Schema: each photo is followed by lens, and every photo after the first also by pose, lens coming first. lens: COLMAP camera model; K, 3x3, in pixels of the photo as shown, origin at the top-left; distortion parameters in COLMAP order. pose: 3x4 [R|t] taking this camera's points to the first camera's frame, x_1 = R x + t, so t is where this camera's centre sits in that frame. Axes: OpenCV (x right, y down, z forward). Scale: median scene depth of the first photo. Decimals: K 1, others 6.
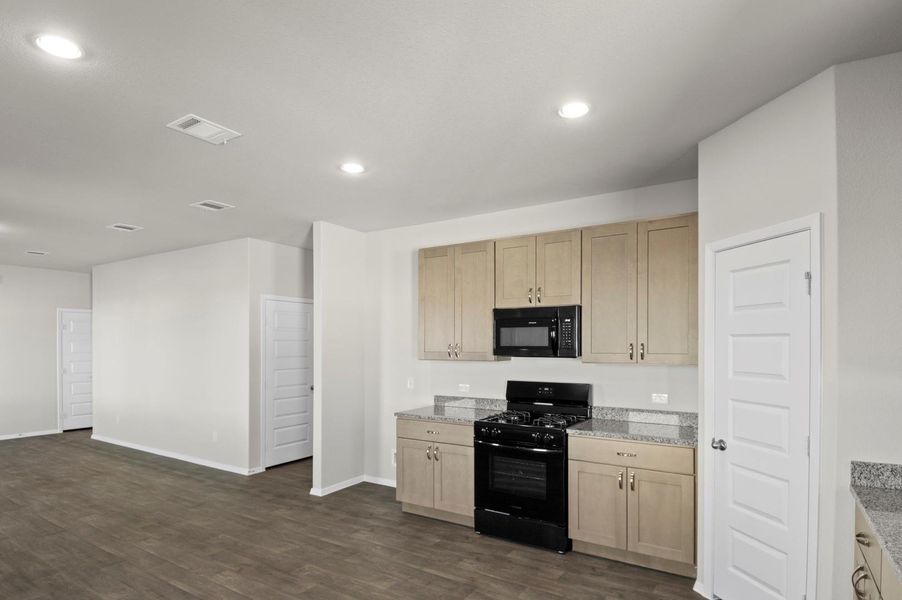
lens RADIAL K [[487.7, 0, 459.5], [0, 487.7, 340.1], [0, 0, 1]] dist [0.012963, -0.002673]
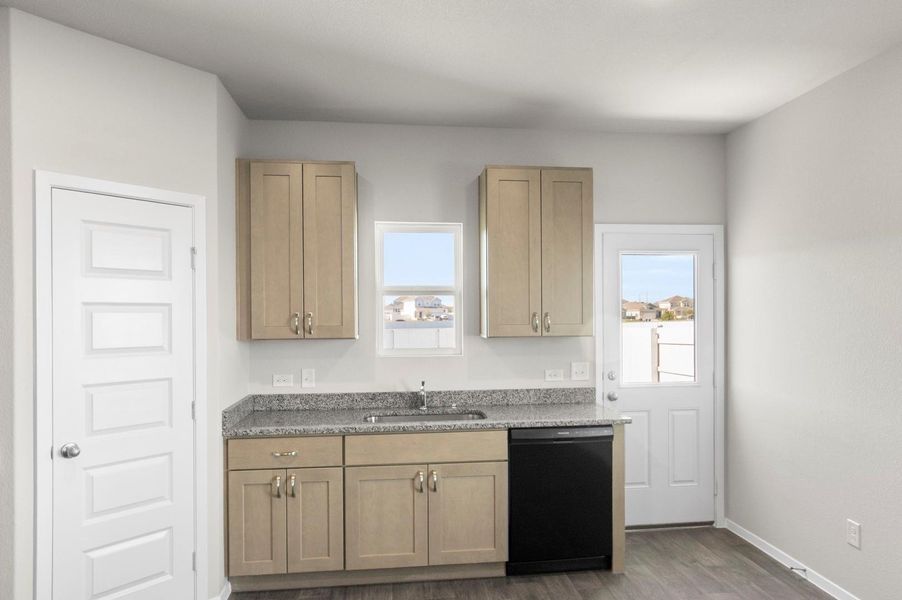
lens RADIAL K [[600.1, 0, 467.3], [0, 600.1, 316.9], [0, 0, 1]] dist [-0.001239, -0.003134]
pose [[-0.637056, 0.004669, 0.770803, -0.393448], [0.005822, 0.999982, -0.001245, 0.010744], [-0.770795, 0.003695, -0.637072, 0.791321]]
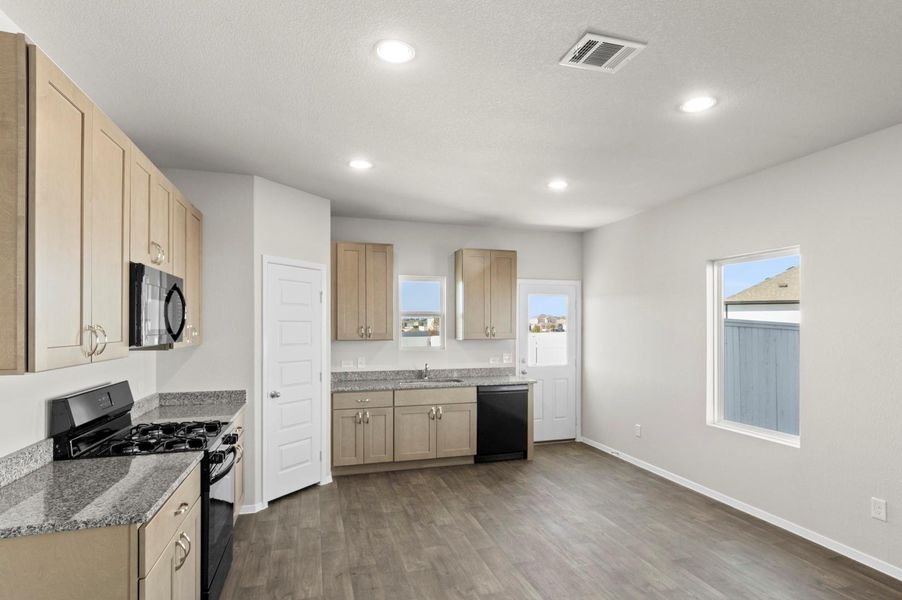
lens RADIAL K [[487.7, 0, 463.9], [0, 487.7, 325.7], [0, 0, 1]] dist [0.012963, -0.002673]
pose [[-0.763884, 0.006632, 0.645320, -0.612649], [0.001381, 0.999962, -0.008642, 0.013263], [-0.645352, -0.005710, -0.763864, 1.250761]]
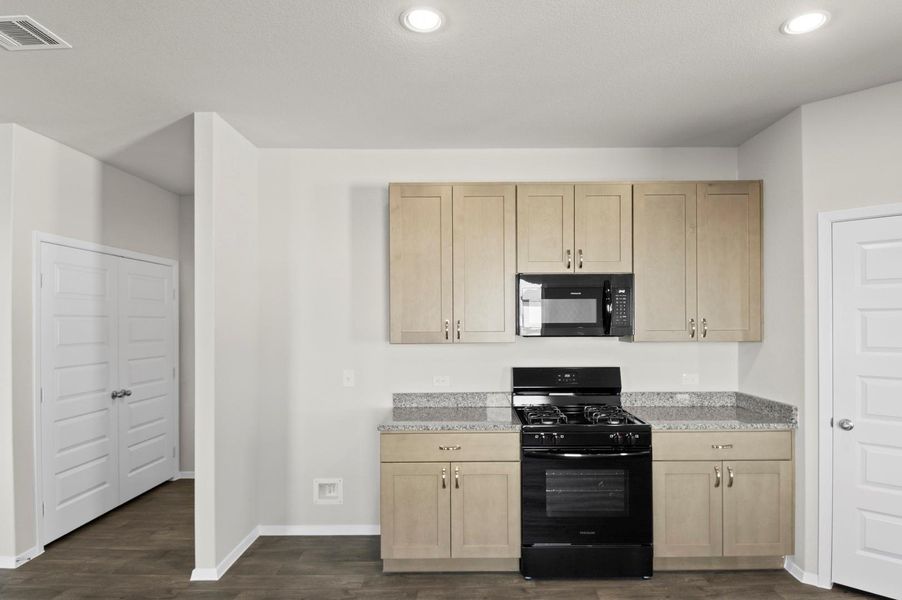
lens RADIAL K [[511.4, 0, 458.1], [0, 511.4, 315.4], [0, 0, 1]] dist [0.009212, -0.018382]
pose [[0.848344, 0.004799, 0.529424, -0.450050], [-0.000349, 0.999964, -0.008506, 0.007414], [-0.529445, 0.007031, 0.848315, 0.395445]]
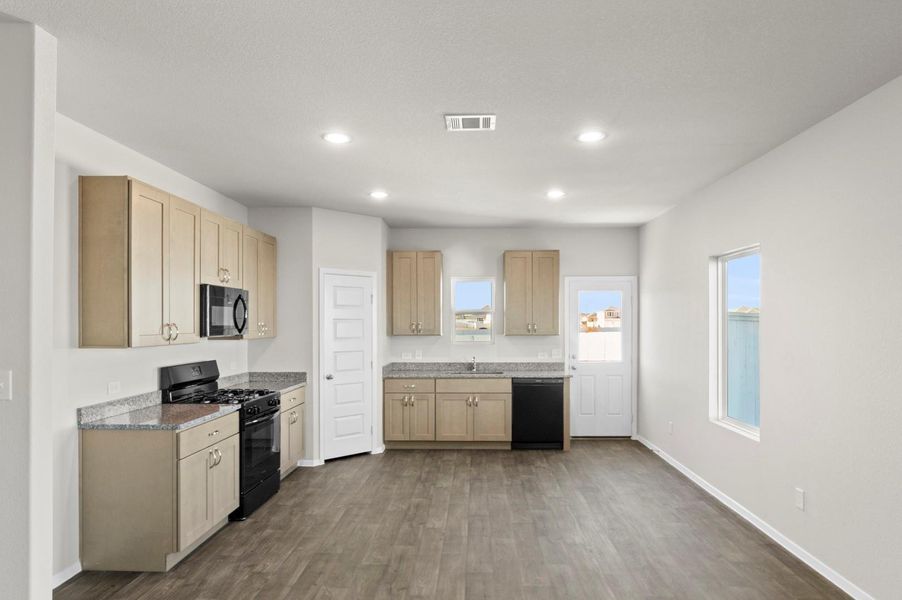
lens RADIAL K [[548.2, 0, 464.1], [0, 548.2, 326.7], [0, 0, 1]] dist [-0.005803, -0.002920]
pose [[-0.515626, -0.000297, 0.856814, -1.095911], [0.000082, 1.000000, 0.000396, 0.013992], [-0.856814, 0.000274, -0.515626, 1.167582]]
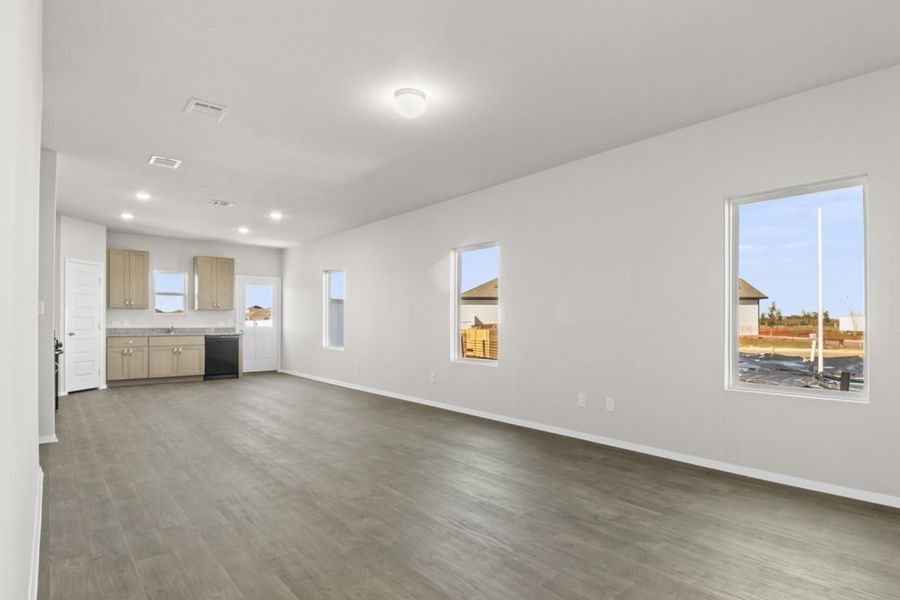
lens RADIAL K [[510.2, 0, 482.5], [0, 510.2, 320.8], [0, 0, 1]] dist [0.009212, -0.018382]
pose [[-0.959418, 0.002263, 0.281979, -1.738190], [0.000138, 0.999971, -0.007555, 0.115006], [-0.281988, -0.007209, -0.959391, 2.175963]]
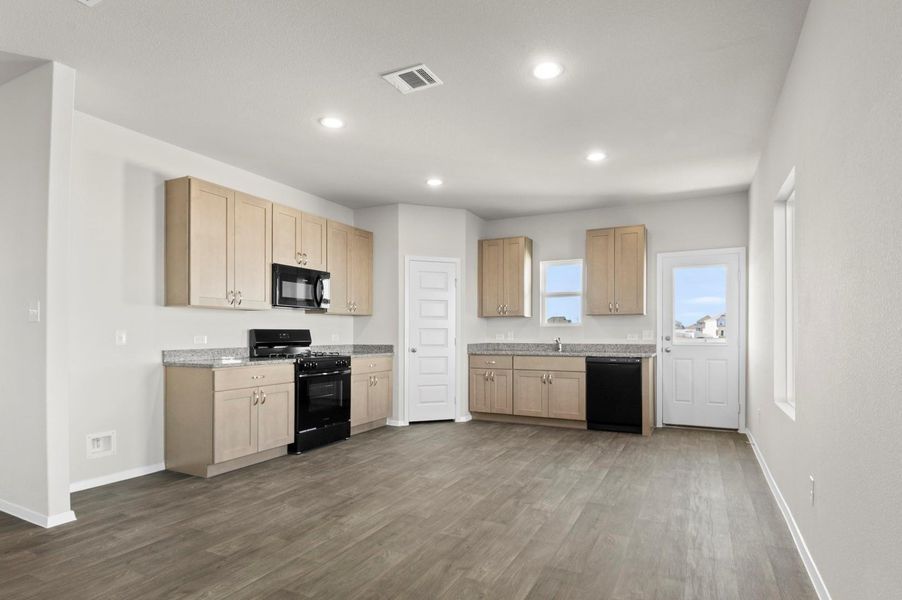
lens RADIAL K [[487.7, 0, 462.1], [0, 487.7, 334.9], [0, 0, 1]] dist [0.012963, -0.002673]
pose [[-0.105815, 0.003629, 0.994379, -1.161810], [-0.004006, 0.999984, -0.004076, 0.110066], [-0.994378, -0.004415, -0.105798, 0.722670]]
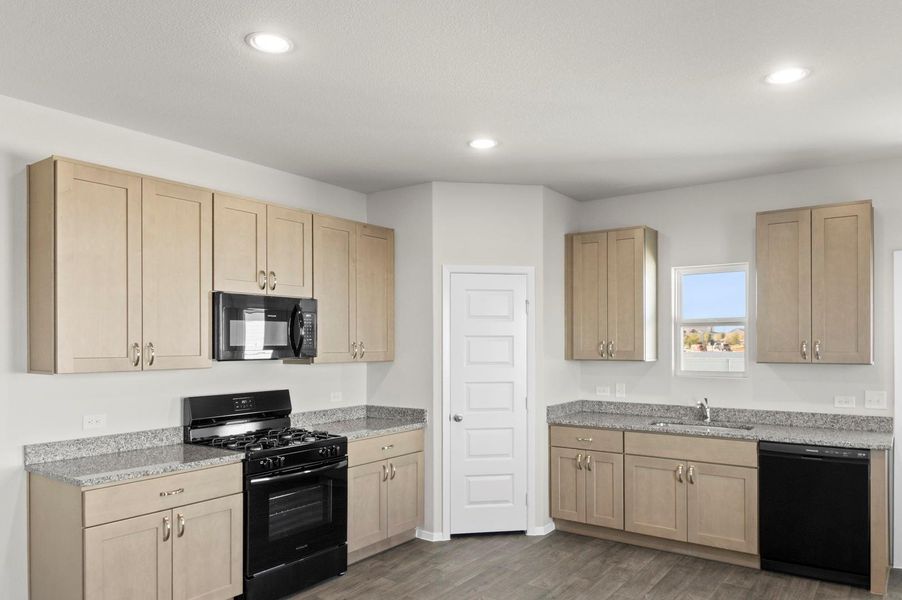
lens RADIAL K [[623.9, 0, 457.3], [0, 623.9, 343.9], [0, 0, 1]] dist [0.012853, -0.018205]
pose [[0.060561, 0.003027, 0.998160, -0.829221], [-0.000957, 0.999995, -0.002974, 0.012043], [-0.998164, -0.000775, 0.060564, 0.639767]]
